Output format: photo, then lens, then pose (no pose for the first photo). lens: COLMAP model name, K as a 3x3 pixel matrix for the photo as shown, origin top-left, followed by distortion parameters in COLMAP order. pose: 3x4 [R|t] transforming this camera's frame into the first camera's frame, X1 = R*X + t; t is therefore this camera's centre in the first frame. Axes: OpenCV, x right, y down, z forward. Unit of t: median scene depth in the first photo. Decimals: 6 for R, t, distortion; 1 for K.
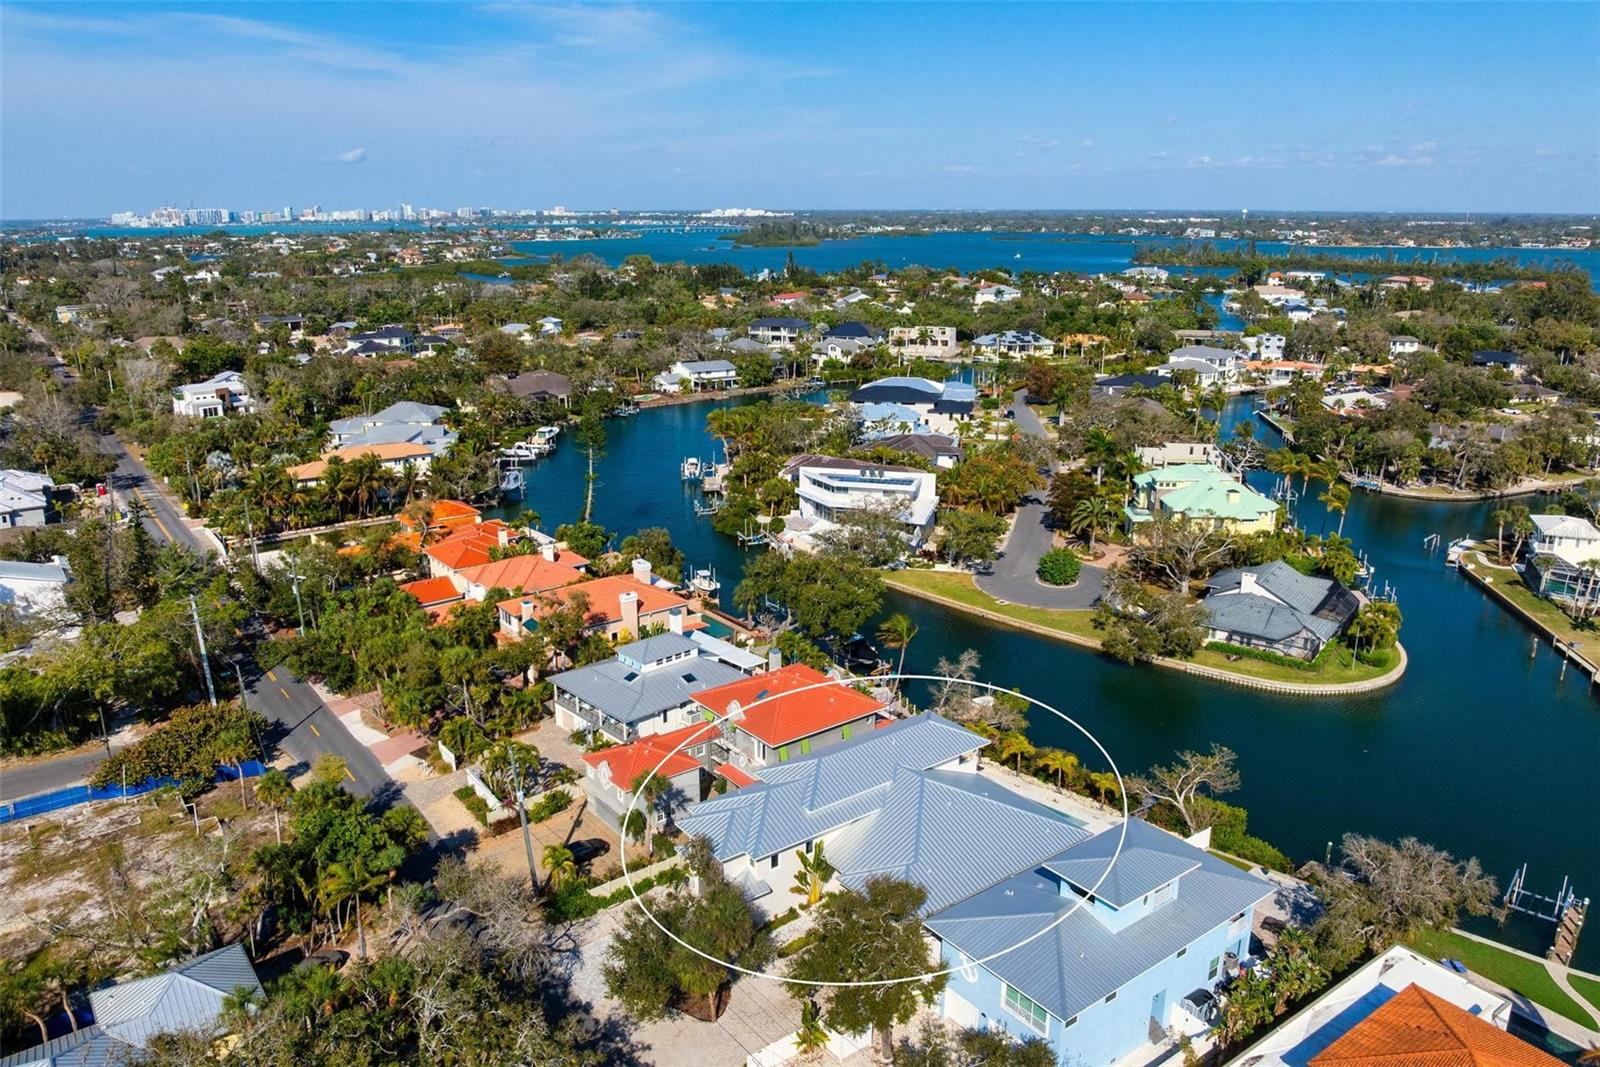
lens RADIAL K [[1142.4, 0, 800.0], [0, 1142.4, 533.5], [0, 0, 1]] dist [-0.021198, -0.039480]
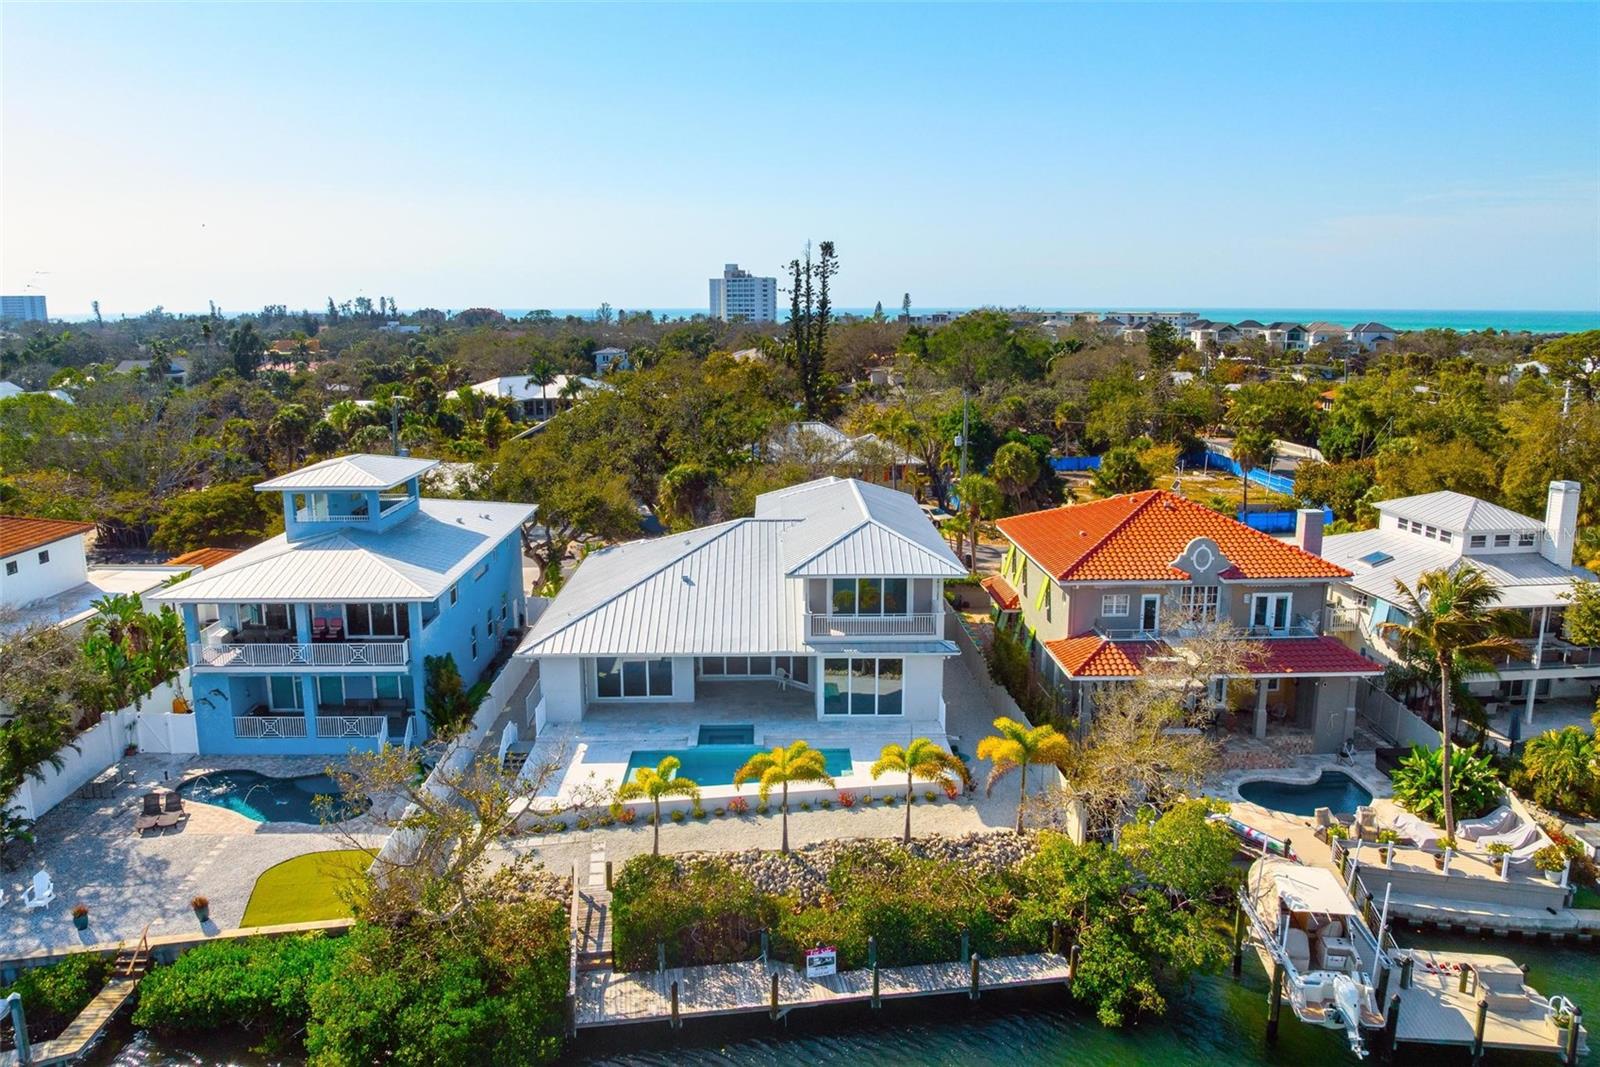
lens RADIAL K [[1145.8, 0, 800.0], [0, 1145.8, 533.5], [0, 0, 1]] dist [-0.038150, -0.001387]
pose [[-0.571600, 0.164780, -0.803817, 0.275870], [-0.223457, 0.911341, 0.345723, -0.002528], [0.789519, 0.377234, -0.484101, 0.611314]]
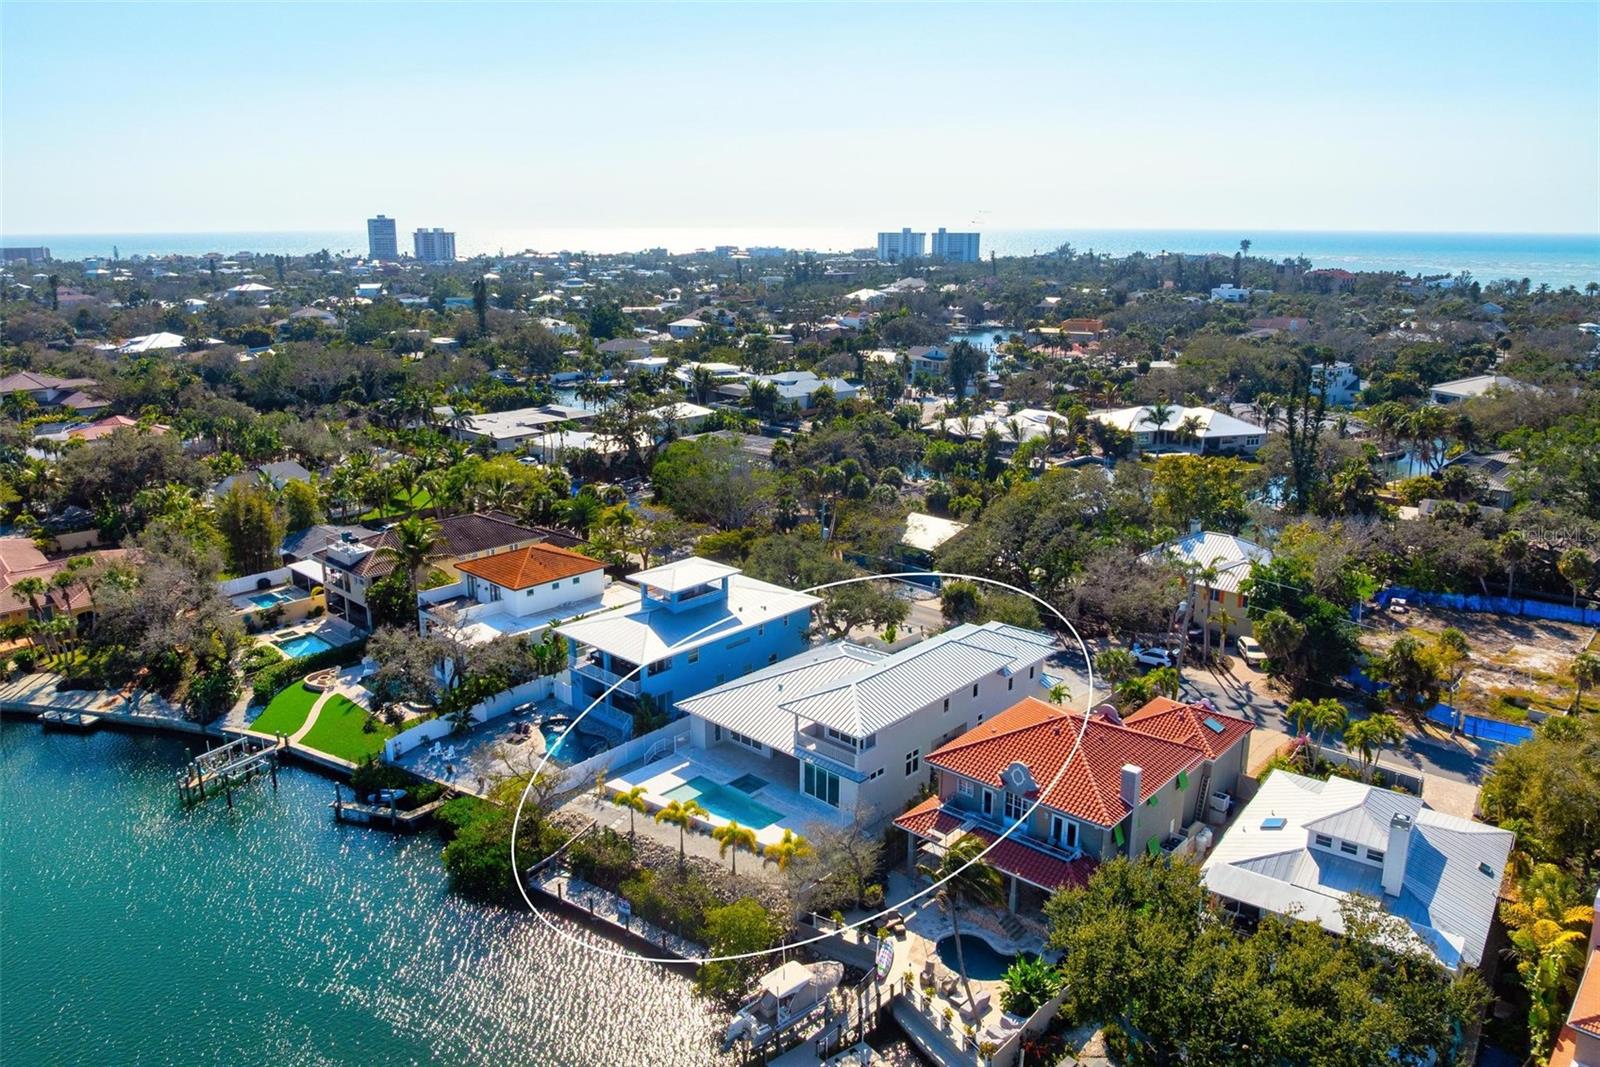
lens RADIAL K [[1145.8, 0, 800.0], [0, 1145.8, 533.5], [0, 0, 1]] dist [-0.038150, -0.001387]
pose [[-0.980589, 0.049730, -0.189662, 0.151102], [-0.056210, 0.855403, 0.514904, -0.177140], [0.187843, 0.515570, -0.836004, 0.809980]]
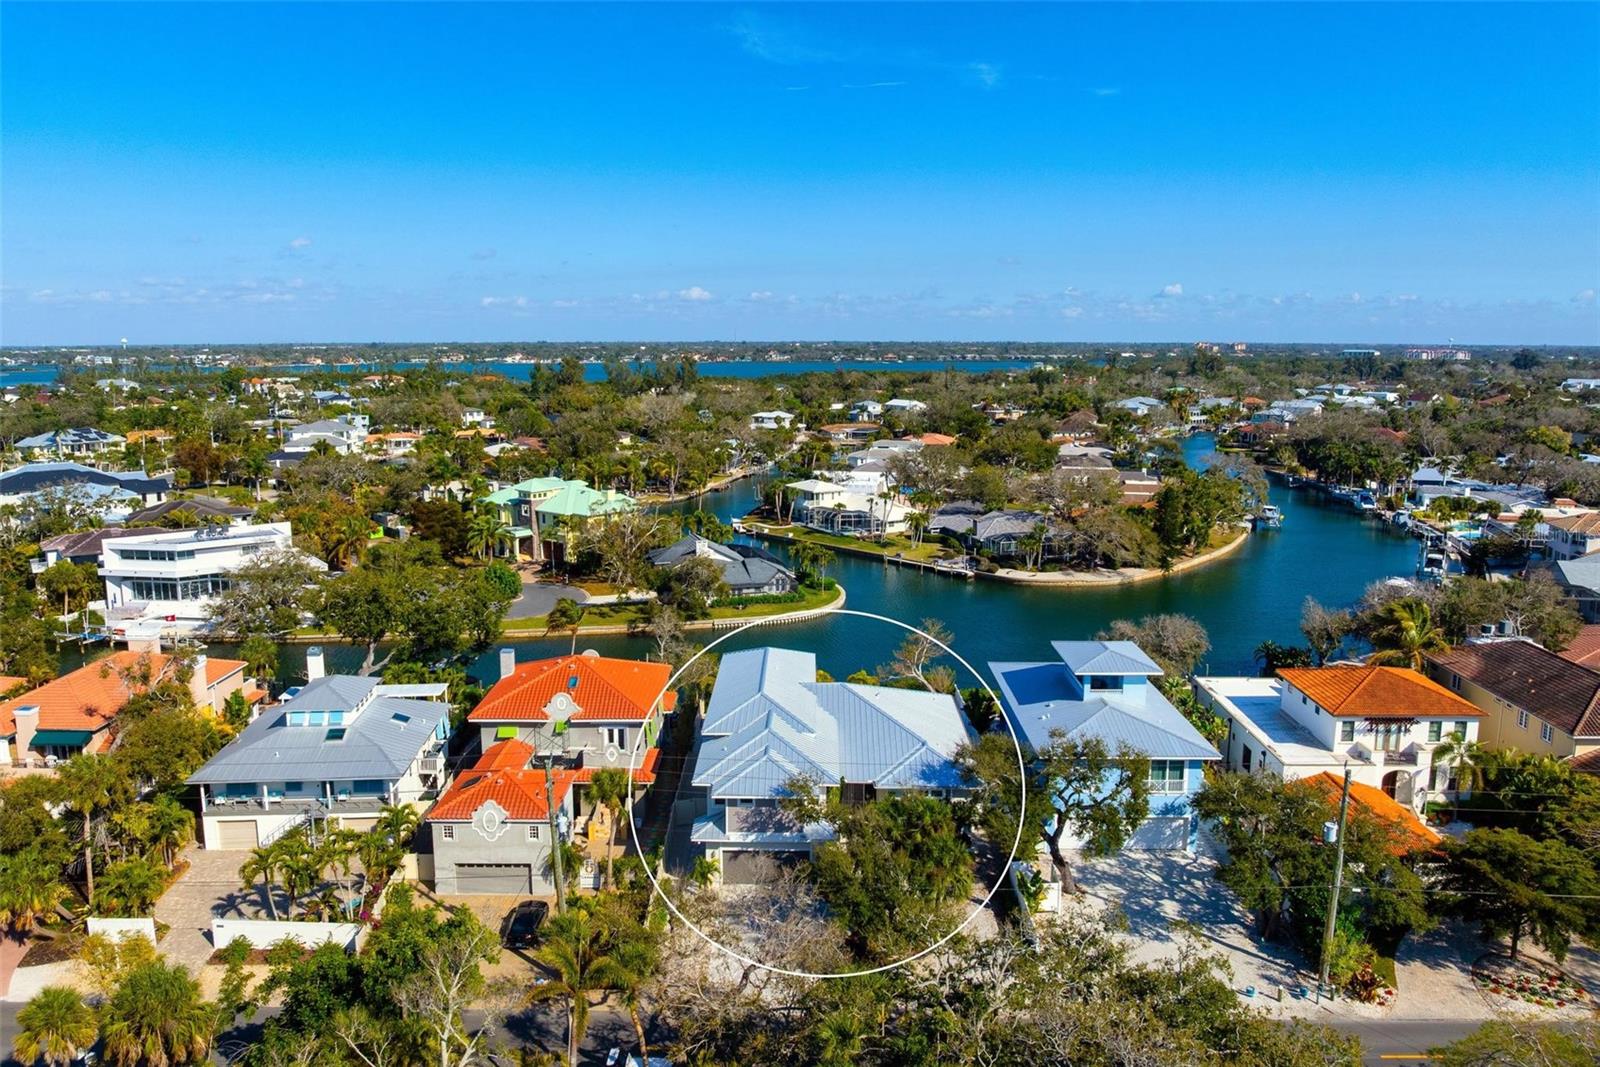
lens RADIAL K [[1127.4, 0, 800.0], [0, 1127.4, 533.5], [0, 0, 1]] dist [-0.018586, -0.048748]
pose [[0.609697, -0.130771, 0.781773, -0.291799], [0.215515, 0.976489, -0.004736, 0.040465], [-0.762773, 0.171371, 0.623546, 0.190538]]
